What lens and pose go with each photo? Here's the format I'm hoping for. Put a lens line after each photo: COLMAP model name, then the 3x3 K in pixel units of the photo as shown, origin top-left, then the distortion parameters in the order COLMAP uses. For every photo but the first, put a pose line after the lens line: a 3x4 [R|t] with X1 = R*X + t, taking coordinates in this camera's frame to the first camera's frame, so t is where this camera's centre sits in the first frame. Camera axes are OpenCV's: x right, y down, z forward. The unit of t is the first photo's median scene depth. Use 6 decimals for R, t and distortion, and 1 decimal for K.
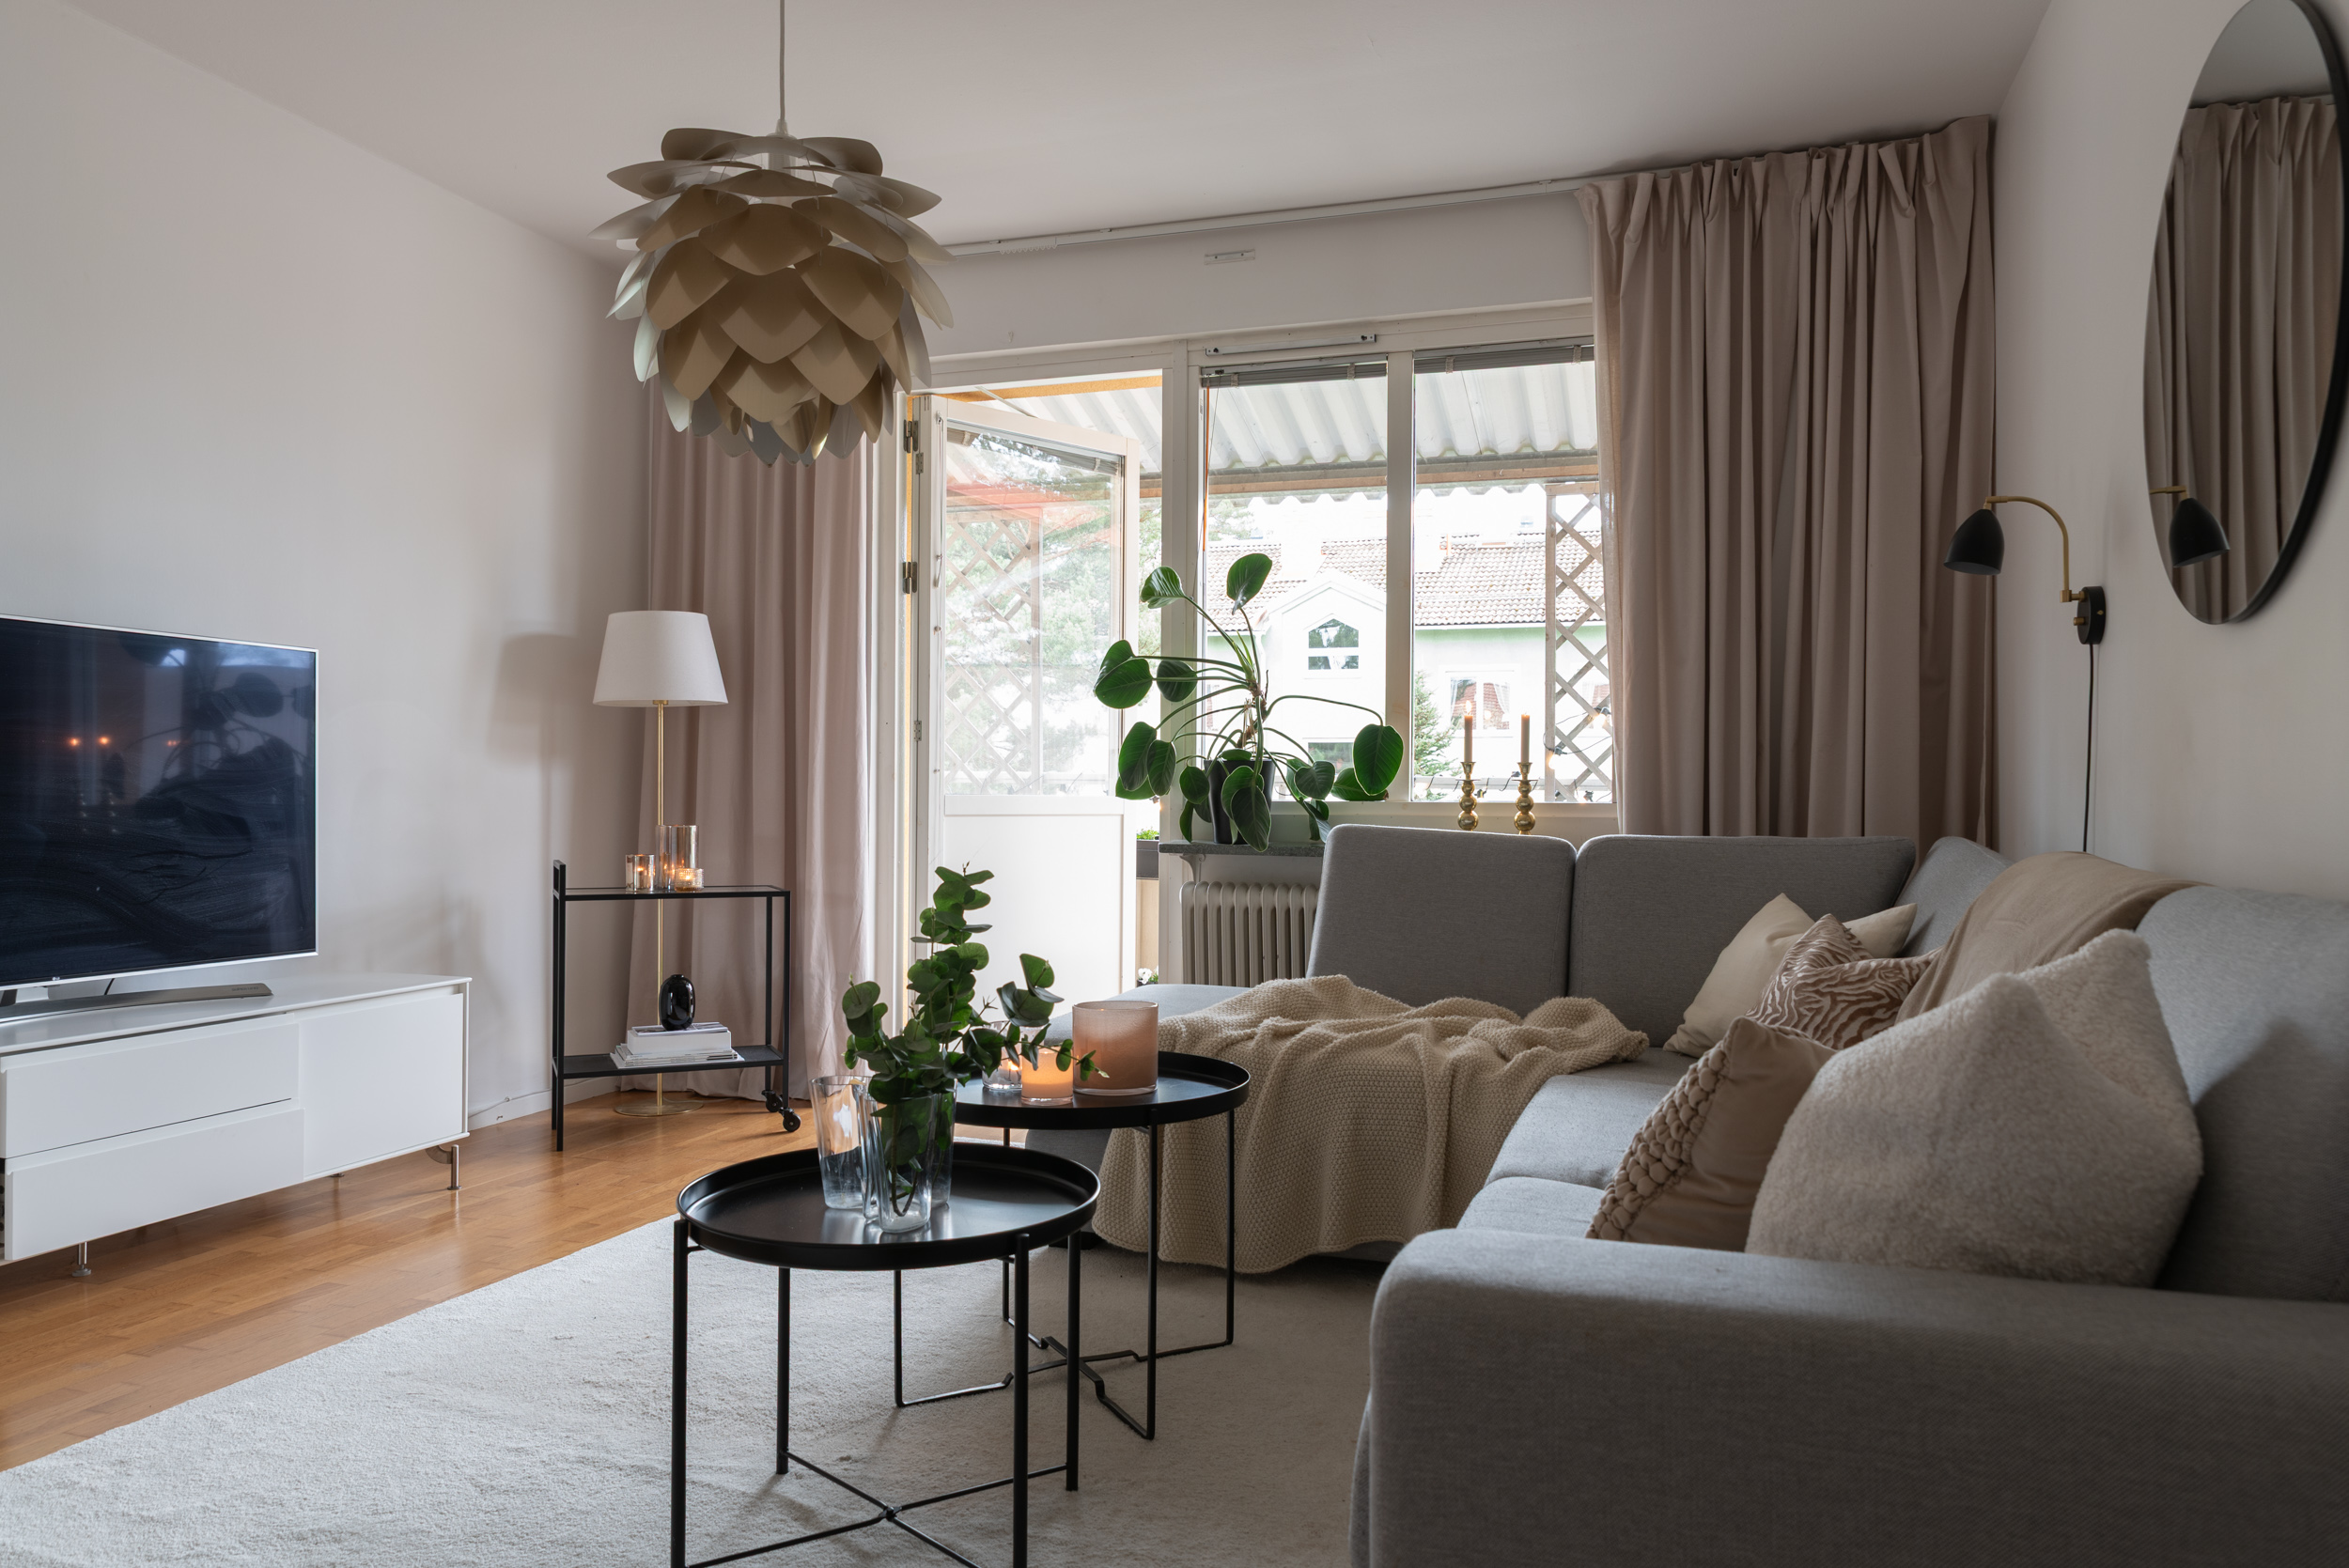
lens RADIAL K [[1584.1, 0, 1174.5], [0, 1584.1, 784.0], [0, 0, 1]] dist [0.005804, -0.002284]
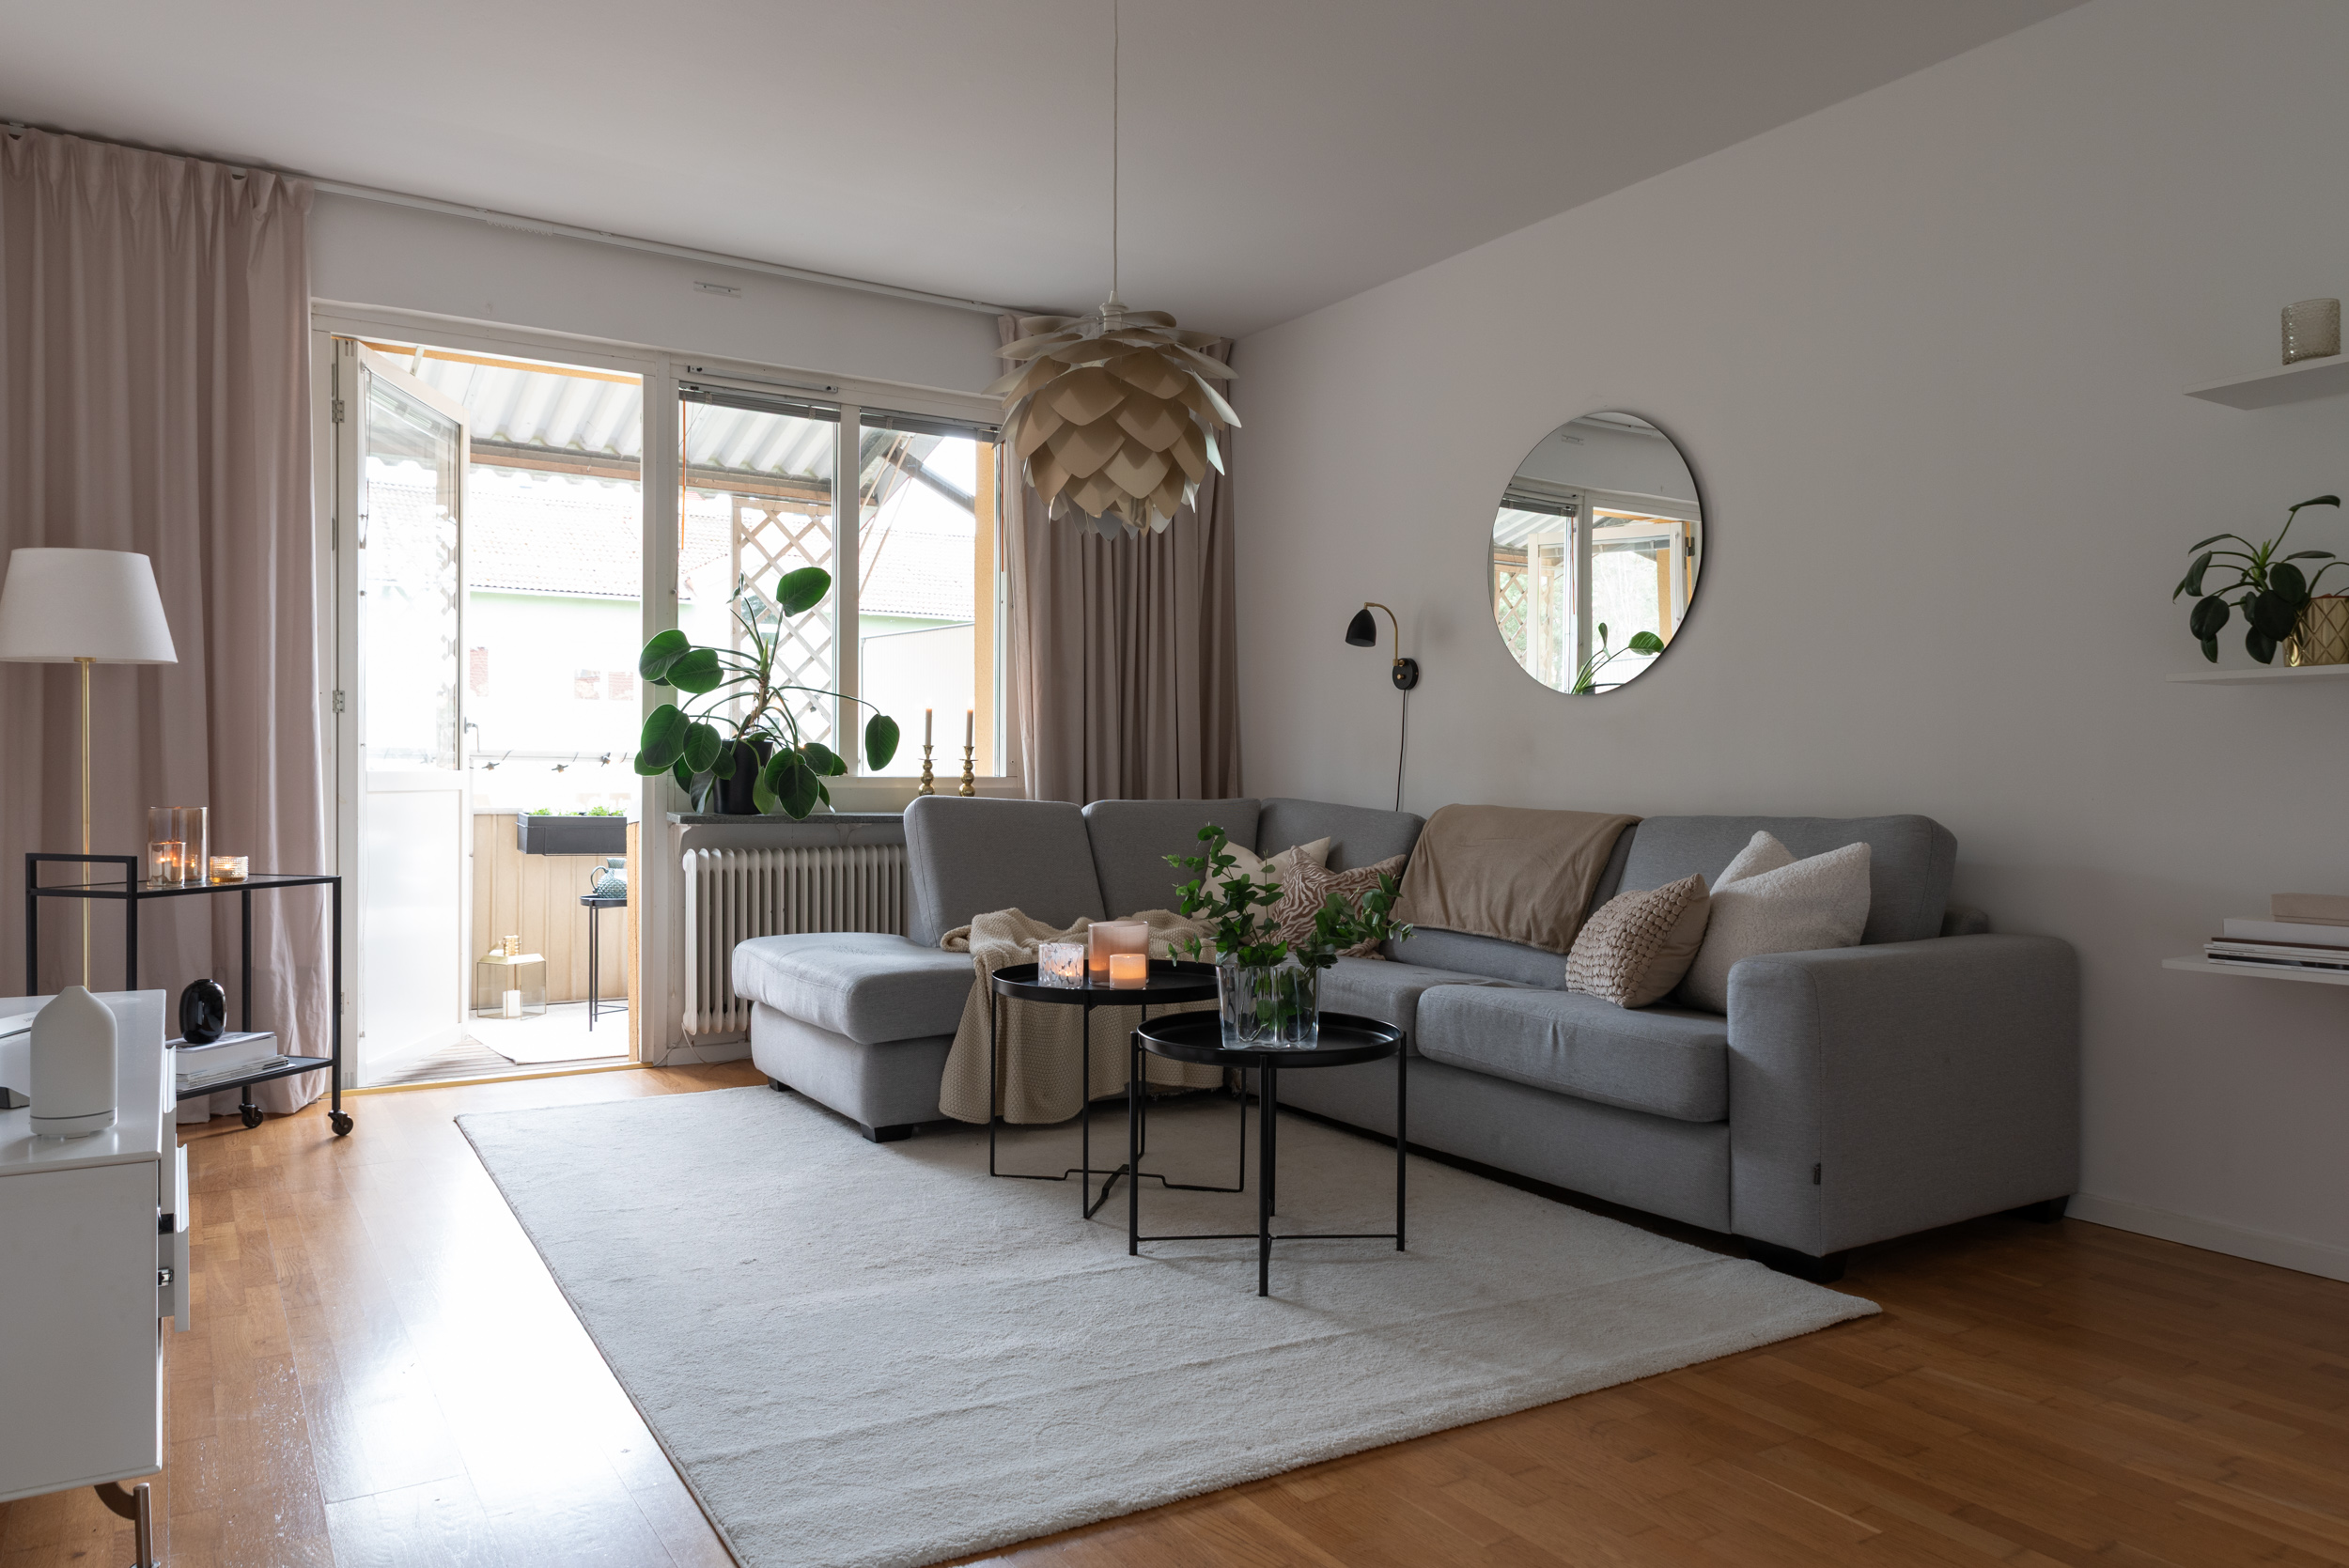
lens RADIAL K [[1584.1, 0, 1174.5], [0, 1584.1, 784.0], [0, 0, 1]] dist [0.005804, -0.002284]
pose [[0.630864, -0.008629, 0.775846, -0.651714], [-0.008326, 0.999805, 0.017890, -0.006868], [-0.775849, -0.017746, 0.630669, 0.040113]]
